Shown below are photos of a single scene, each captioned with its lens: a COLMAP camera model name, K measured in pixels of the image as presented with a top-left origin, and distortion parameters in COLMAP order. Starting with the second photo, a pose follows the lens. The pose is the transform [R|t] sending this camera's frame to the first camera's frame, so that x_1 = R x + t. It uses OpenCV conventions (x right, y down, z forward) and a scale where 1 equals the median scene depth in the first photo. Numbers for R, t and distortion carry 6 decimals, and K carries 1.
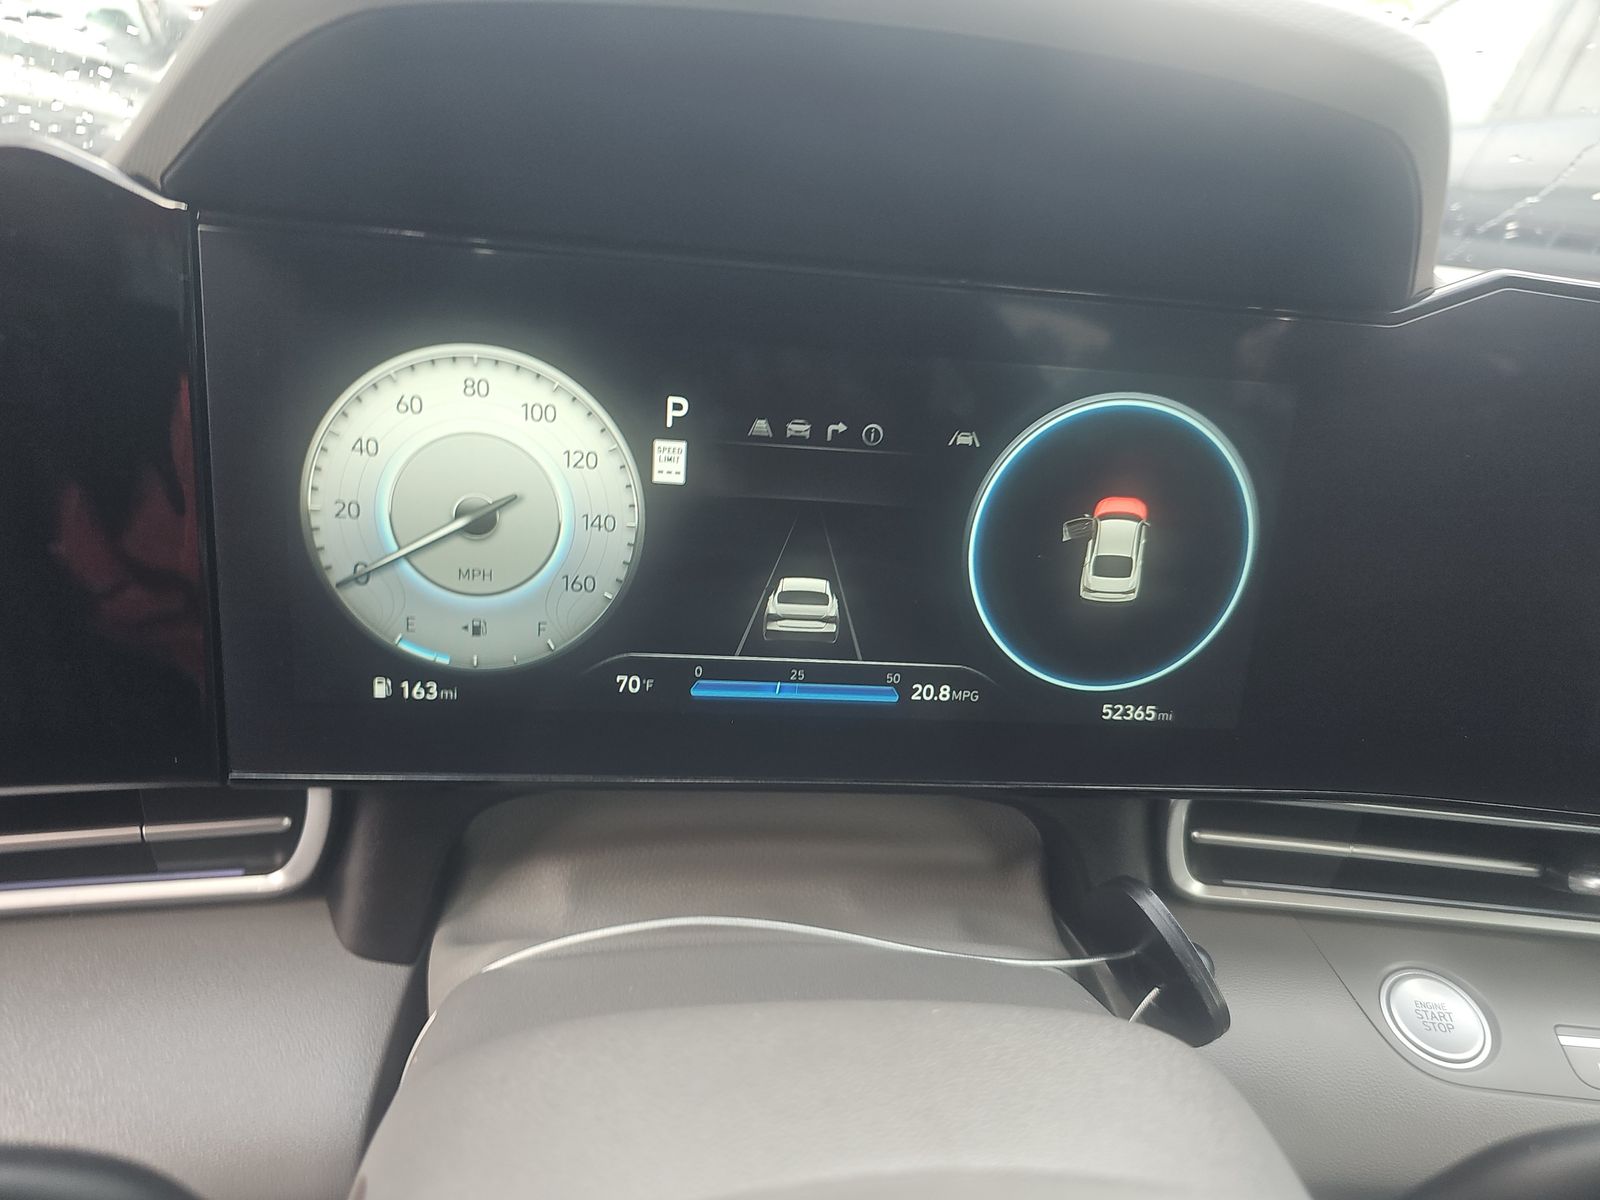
lens RADIAL K [[1066.9, 0, 796.9], [0, 1066.9, 596.6], [0, 0, 1]] dist [0.022826, -0.012978]
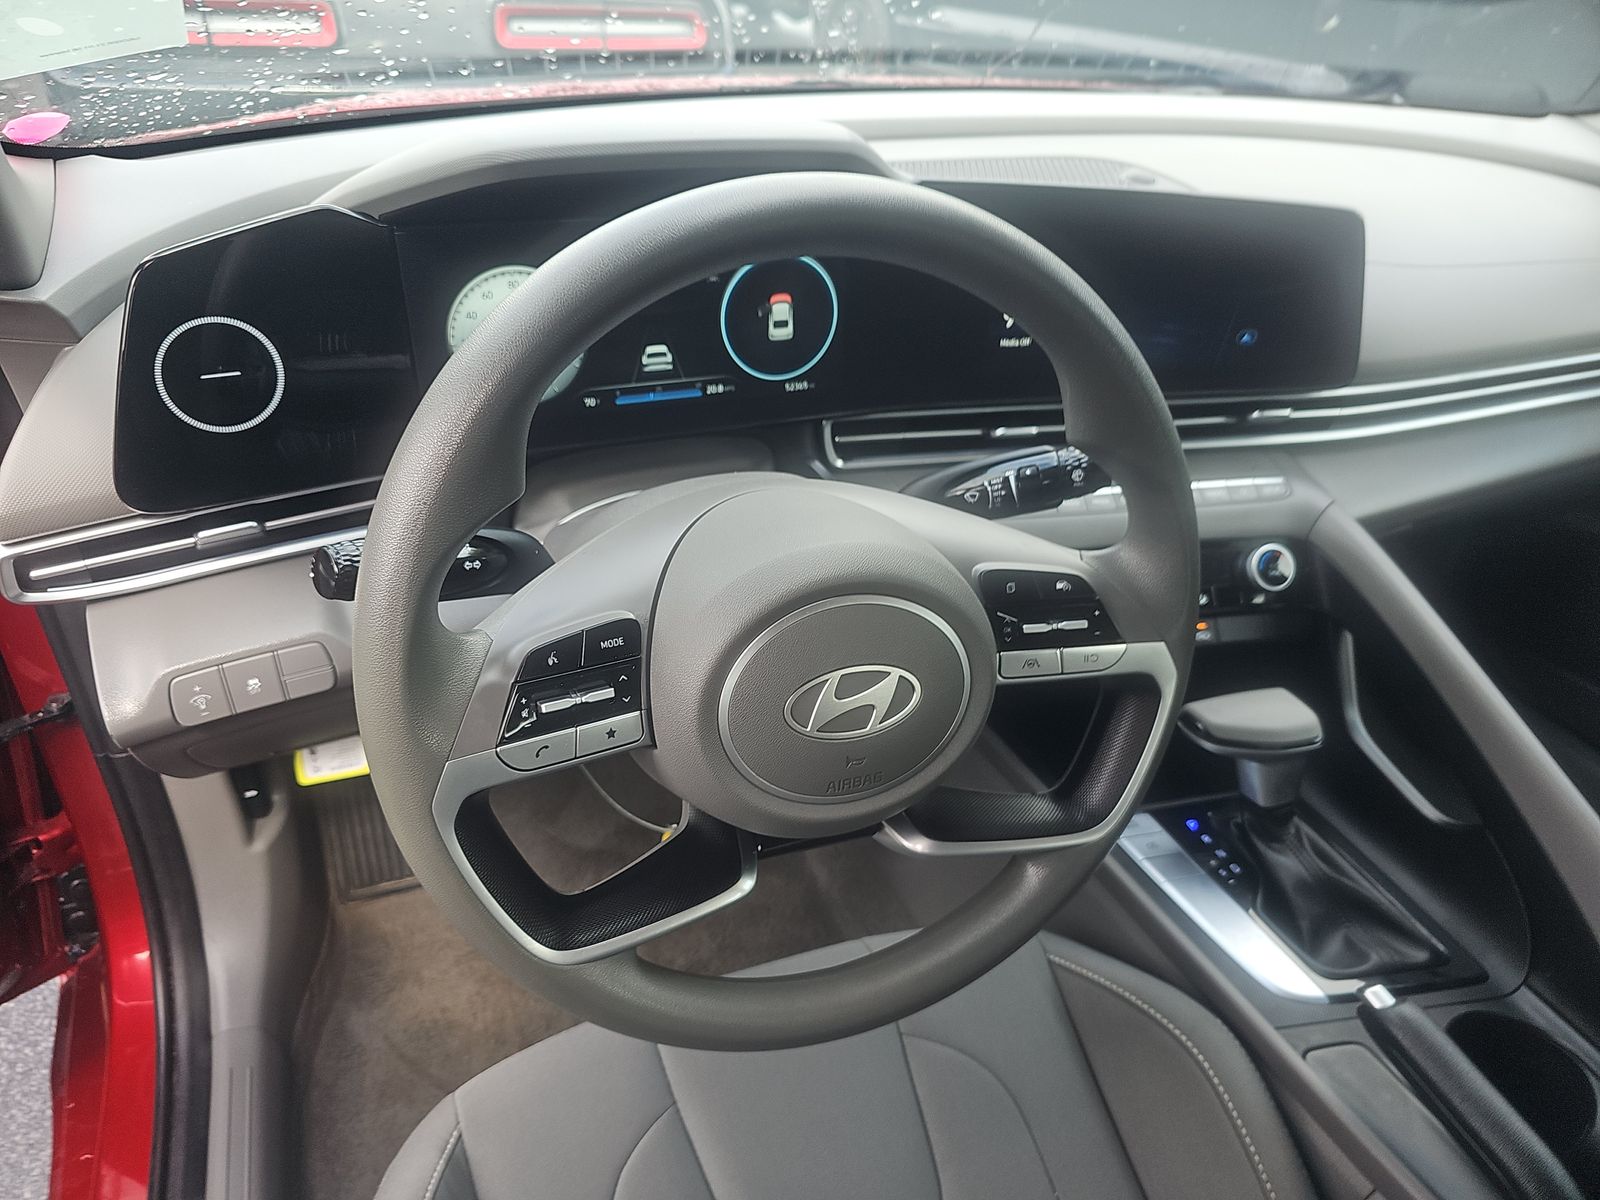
lens RADIAL K [[1066.9, 0, 785.1], [0, 1066.9, 628.7], [0, 0, 1]] dist [0.022826, -0.012978]
pose [[0.966832, -0.184088, 0.177053, -0.247691], [0.133542, 0.955243, 0.263965, -0.007052], [-0.217721, -0.231565, 0.948143, -1.444009]]
